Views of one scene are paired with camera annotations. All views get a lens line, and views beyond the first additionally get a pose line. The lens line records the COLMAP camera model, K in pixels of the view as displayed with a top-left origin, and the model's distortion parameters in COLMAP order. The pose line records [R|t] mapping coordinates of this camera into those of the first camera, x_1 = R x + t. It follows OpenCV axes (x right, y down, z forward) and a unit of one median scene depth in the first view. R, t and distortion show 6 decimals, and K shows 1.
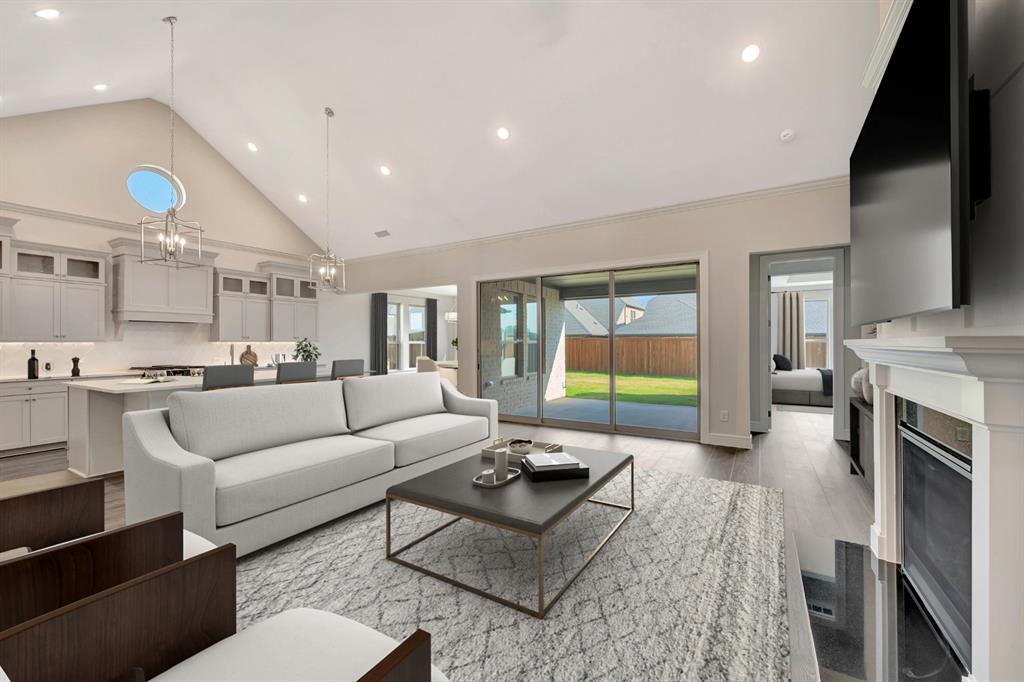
lens RADIAL K [[417.6, 0, 525.7], [0, 417.6, 337.9], [0, 0, 1]] dist [-0.000035, -0.000020]
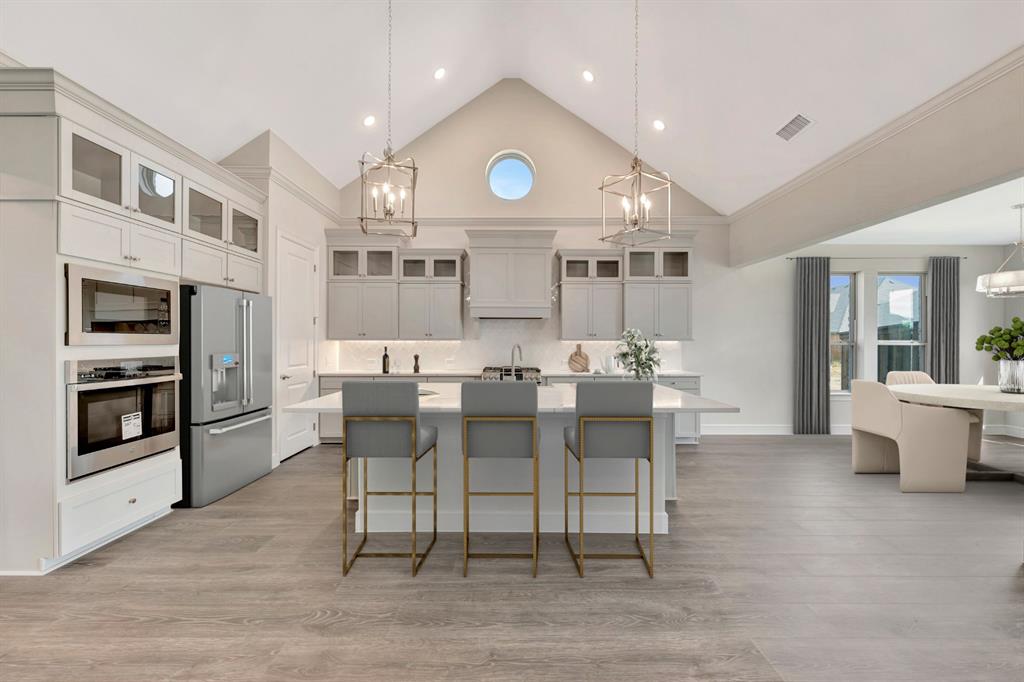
lens RADIAL K [[404.3, 0, 514.8], [0, 404.3, 341.7], [0, 0, 1]] dist [0.000747, -0.000047]
pose [[0.490170, -0.001142, -0.871626, -0.107765], [0.004862, 0.999987, 0.001424, 0.012293], [0.871613, -0.004936, 0.490169, 0.629972]]
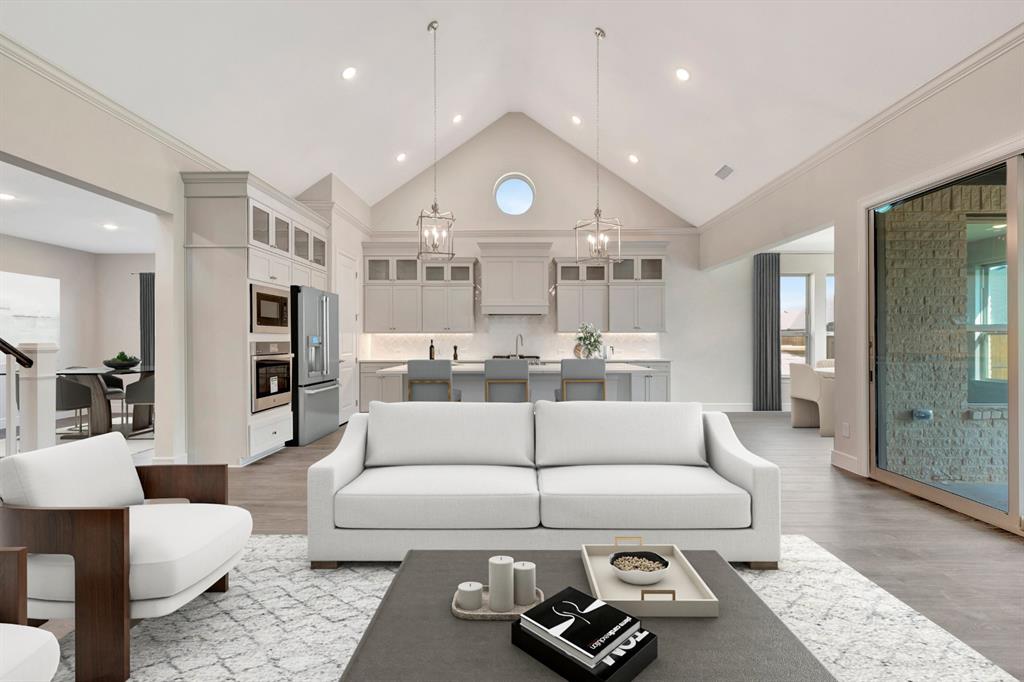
lens RADIAL K [[472.4, 0, 515.1], [0, 472.4, 340.3], [0, 0, 1]] dist [-0.000010, -0.000008]
pose [[0.482270, -0.005037, -0.876008, 0.225017], [0.009252, 0.999957, -0.000656, 0.031832], [0.875974, -0.007788, 0.482296, 0.445276]]
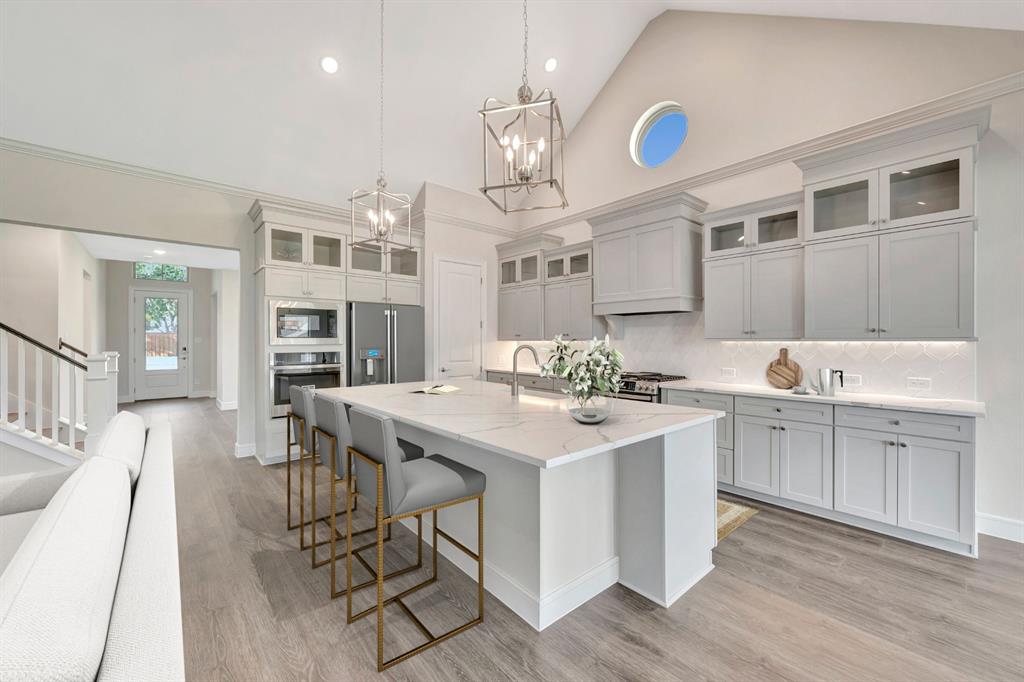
lens RADIAL K [[404.3, 0, 514.8], [0, 404.3, 341.7], [0, 0, 1]] dist [0.000747, -0.000047]
pose [[-0.339750, -0.002305, -0.940513, -0.129176], [0.003468, 0.999987, -0.003704, 0.014362], [0.940509, -0.004520, -0.339738, 1.115096]]
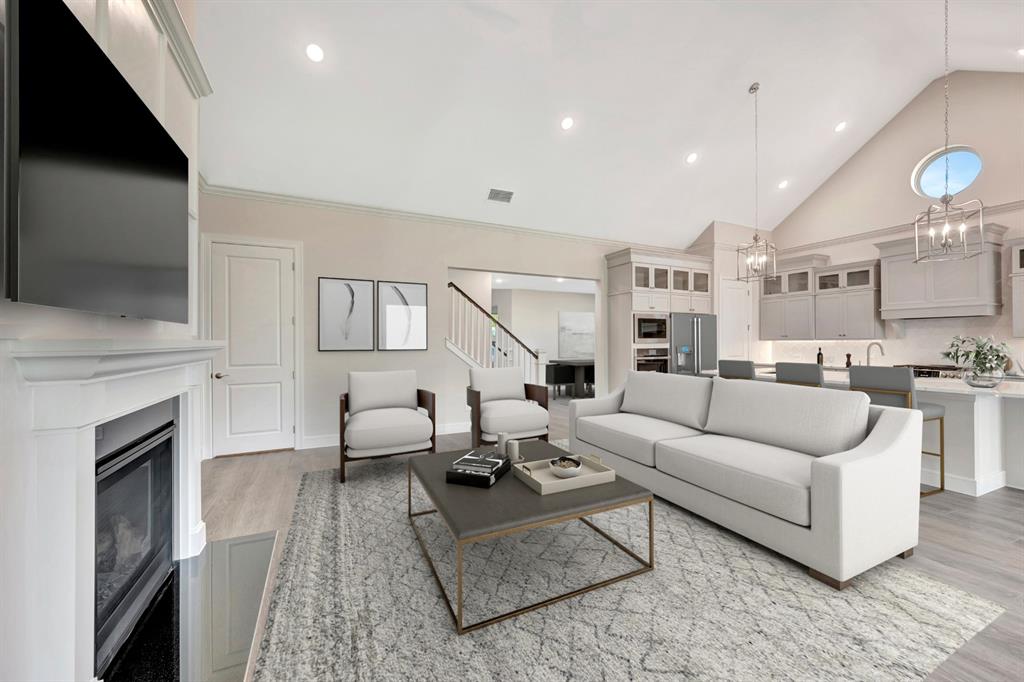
lens RADIAL K [[404.3, 0, 514.8], [0, 404.3, 341.7], [0, 0, 1]] dist [0.000747, -0.000047]
pose [[-0.569690, -0.004406, -0.821848, 0.433065], [0.006793, 0.999926, -0.010070, 0.019968], [0.821832, -0.011320, -0.569618, 0.805401]]
